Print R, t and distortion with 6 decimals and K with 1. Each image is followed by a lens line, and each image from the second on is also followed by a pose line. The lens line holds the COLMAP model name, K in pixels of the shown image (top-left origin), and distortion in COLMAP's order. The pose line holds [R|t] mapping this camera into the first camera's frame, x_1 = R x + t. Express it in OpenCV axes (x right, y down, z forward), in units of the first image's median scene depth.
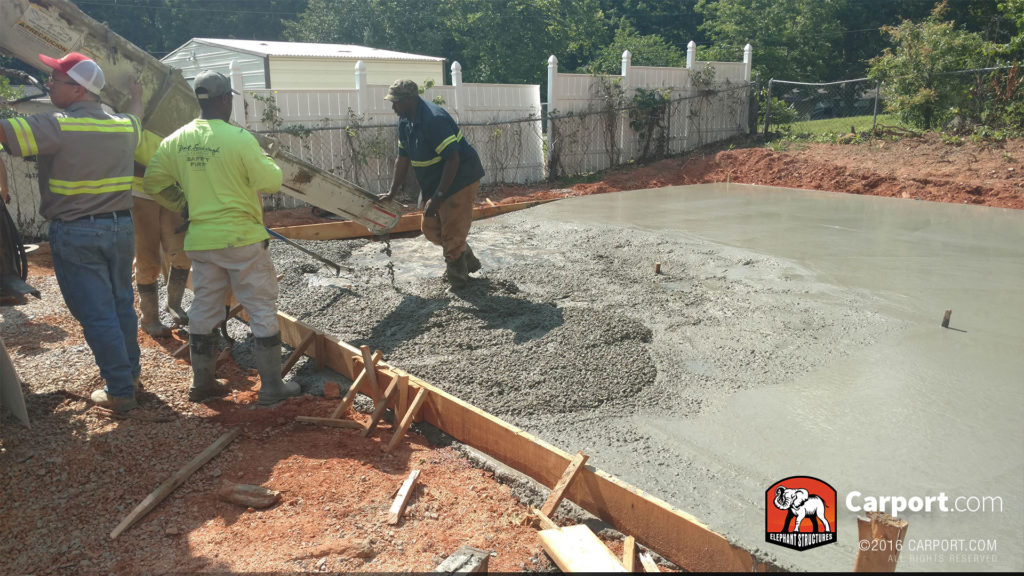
lens RADIAL K [[812.1, 0, 512.6], [0, 812.1, 301.8], [0, 0, 1]] dist [0.003307, 0.027005]
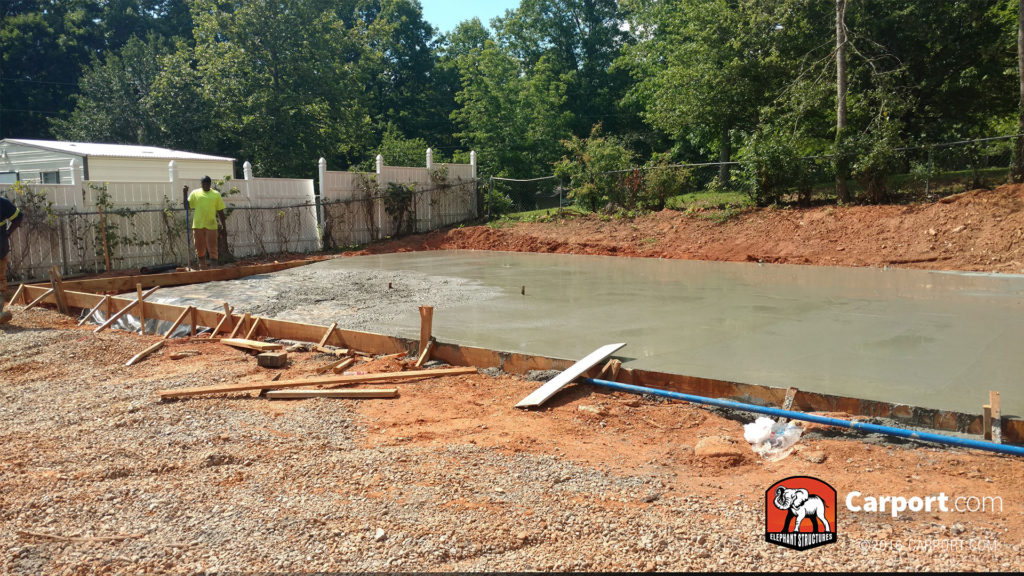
lens RADIAL K [[828.8, 0, 507.1], [0, 828.8, 310.5], [0, 0, 1]] dist [0.032068, -0.022282]
pose [[0.967242, -0.037184, 0.251120, -0.008917], [0.064295, 0.992844, -0.100634, 0.105546], [-0.245581, 0.113483, 0.962711, -0.370791]]
